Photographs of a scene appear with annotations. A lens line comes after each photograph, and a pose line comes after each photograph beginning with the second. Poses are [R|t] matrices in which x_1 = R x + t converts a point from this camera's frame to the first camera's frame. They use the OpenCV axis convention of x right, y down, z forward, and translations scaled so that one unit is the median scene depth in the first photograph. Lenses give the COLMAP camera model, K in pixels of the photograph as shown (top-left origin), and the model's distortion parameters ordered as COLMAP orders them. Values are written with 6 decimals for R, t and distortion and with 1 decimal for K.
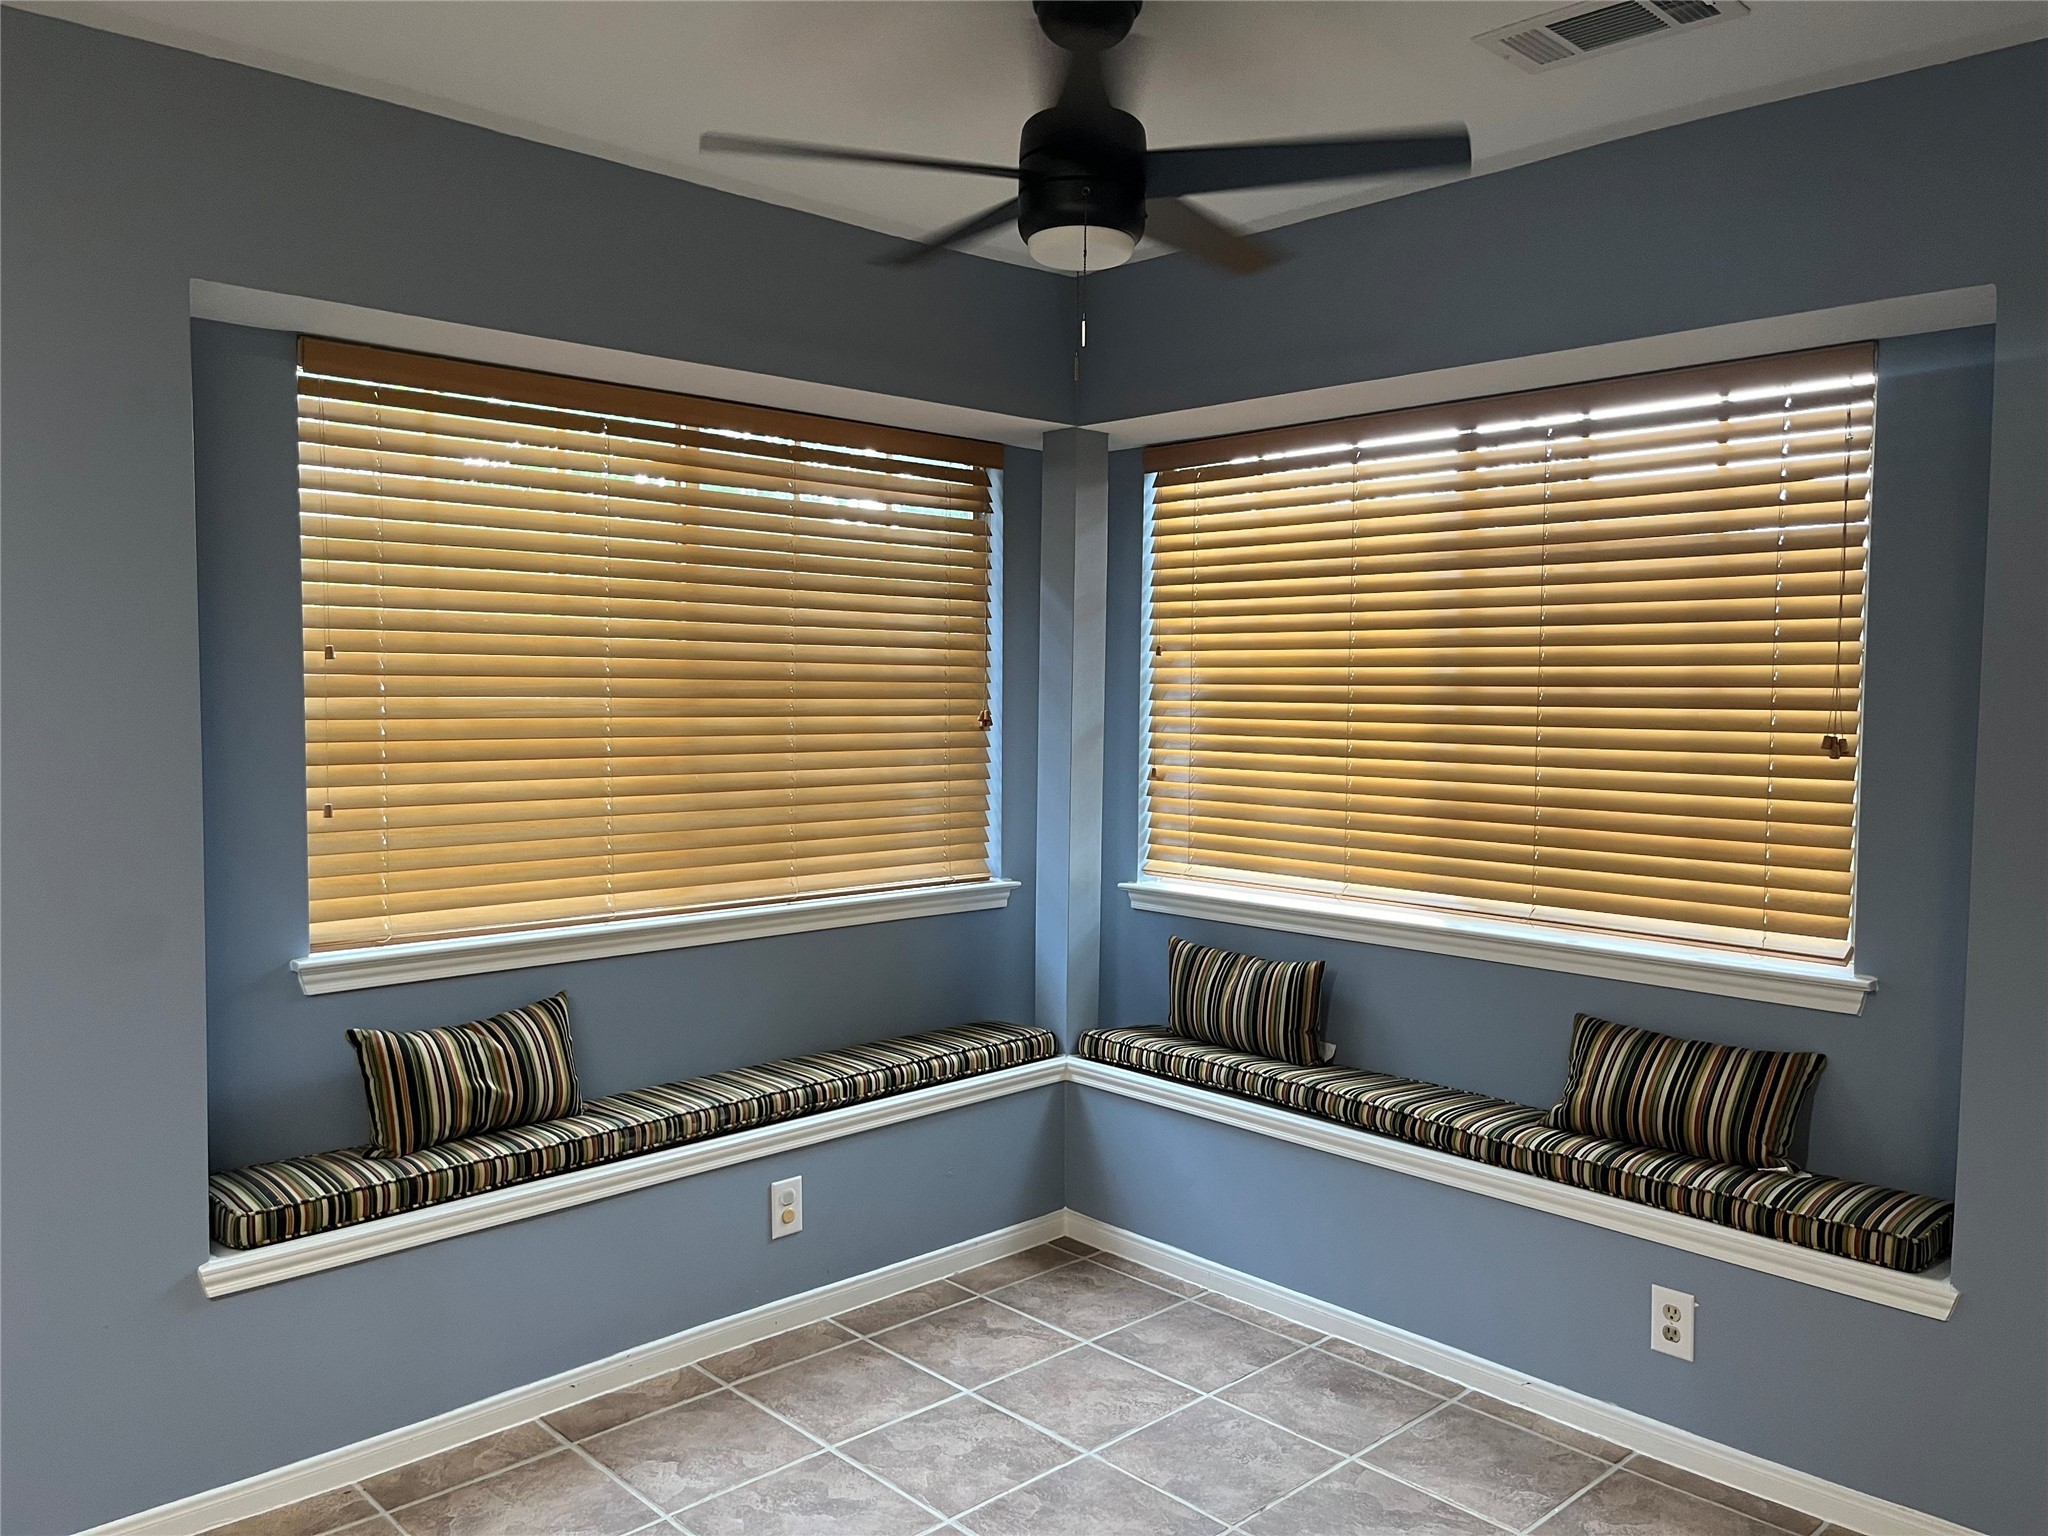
lens RADIAL K [[1555.3, 0, 1024.0], [0, 1555.3, 768.0], [0, 0, 1]] dist [0.041626, -0.065438]
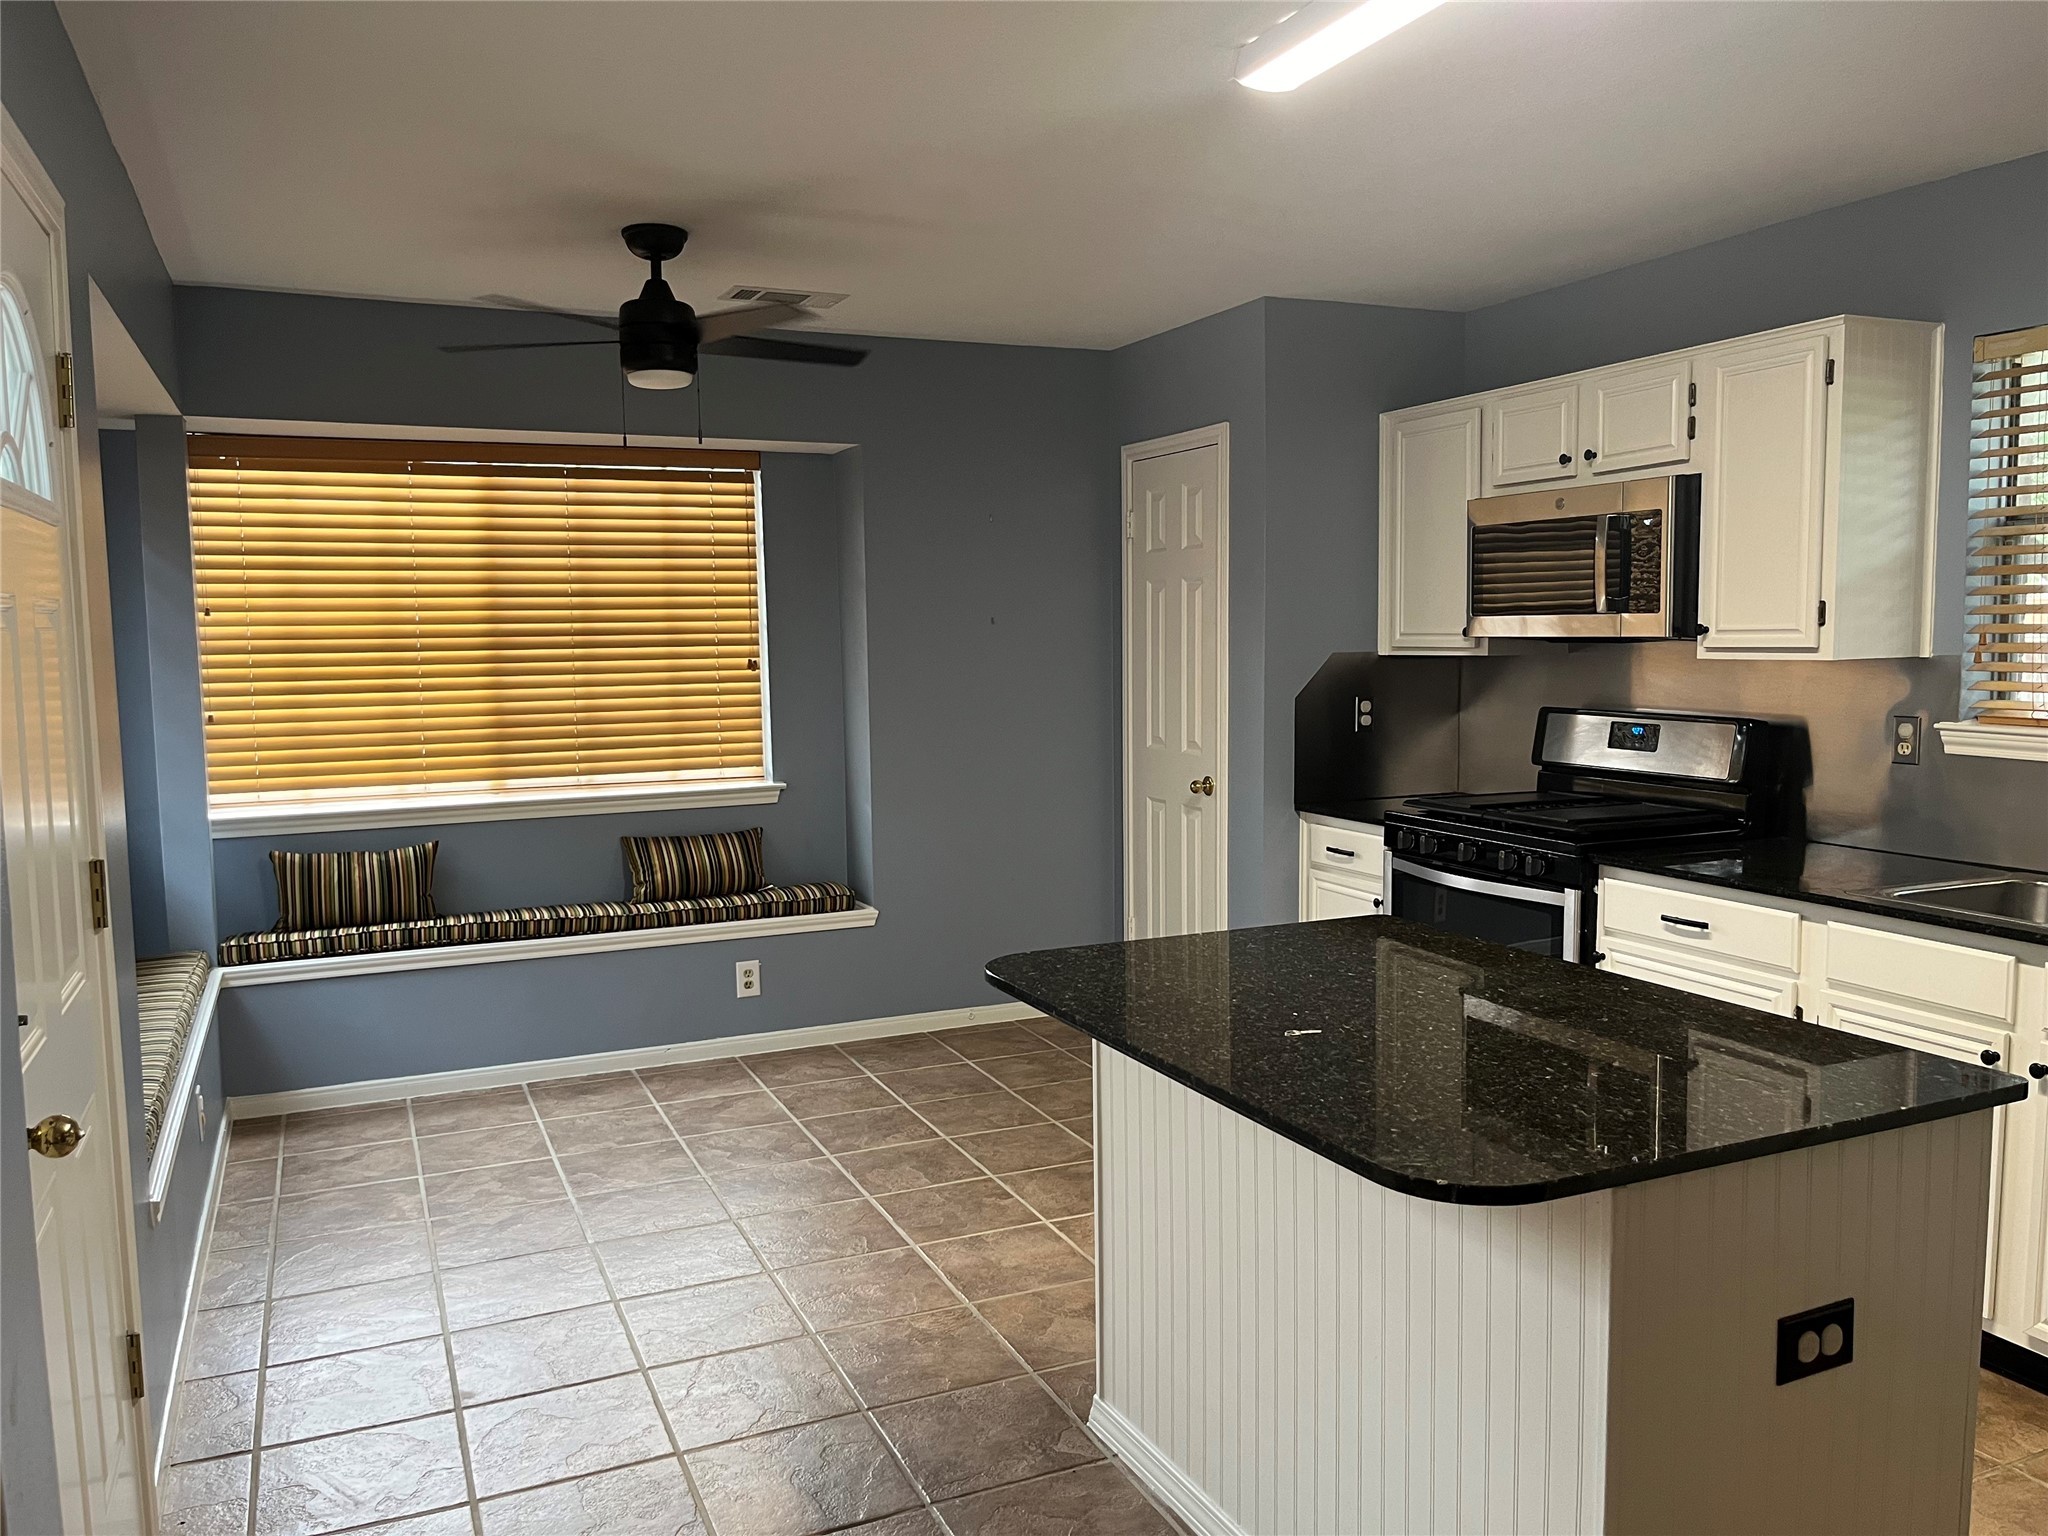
lens RADIAL K [[1555.3, 0, 1024.0], [0, 1555.3, 768.0], [0, 0, 1]] dist [0.041626, -0.065438]
pose [[0.341751, -0.104113, 0.934006, -1.062547], [0.069508, 0.993923, 0.085359, -0.025654], [-0.937217, 0.035749, 0.346911, 0.041422]]
